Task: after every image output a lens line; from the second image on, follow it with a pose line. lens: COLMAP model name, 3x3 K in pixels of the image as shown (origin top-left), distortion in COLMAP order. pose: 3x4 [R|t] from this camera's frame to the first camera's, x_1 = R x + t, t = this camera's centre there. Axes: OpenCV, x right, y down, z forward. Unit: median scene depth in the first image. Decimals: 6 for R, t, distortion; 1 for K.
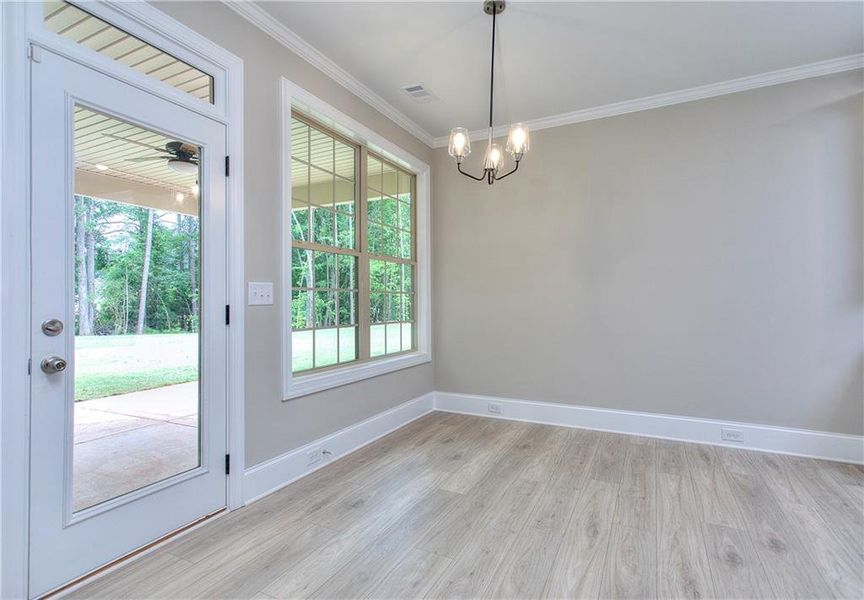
lens RADIAL K [[432.0, 0, 432.0], [0, 432.0, 300.0], [0, 0, 1]] dist [0.003357, 0.000408]
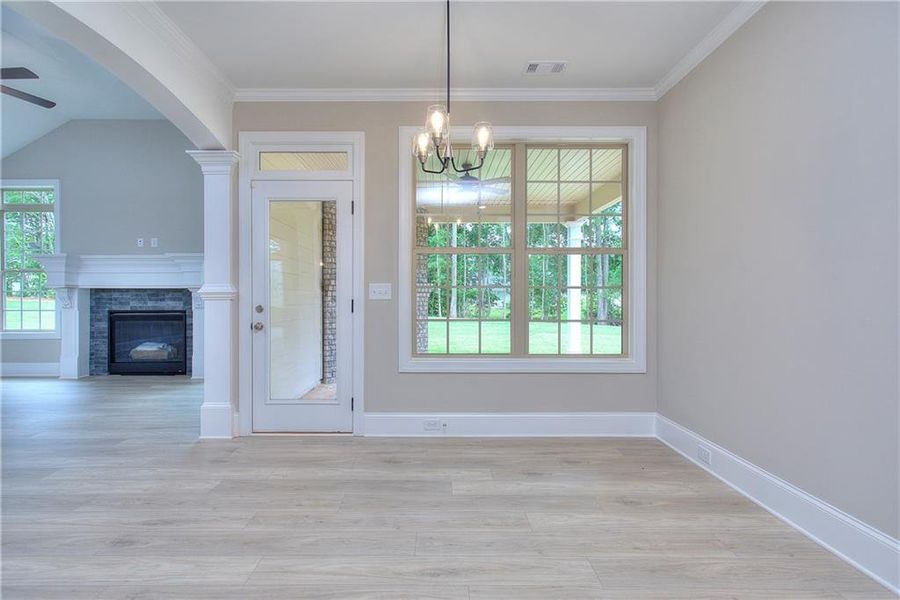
lens RADIAL K [[439.2, 0, 438.0], [0, 439.2, 297.8], [0, 0, 1]] dist [0.003982, 0.001092]
pose [[0.450630, 0.003635, -0.892703, 0.763940], [0.002052, 0.999985, 0.005108, -0.000924], [0.892709, -0.004134, 0.450616, 0.421111]]
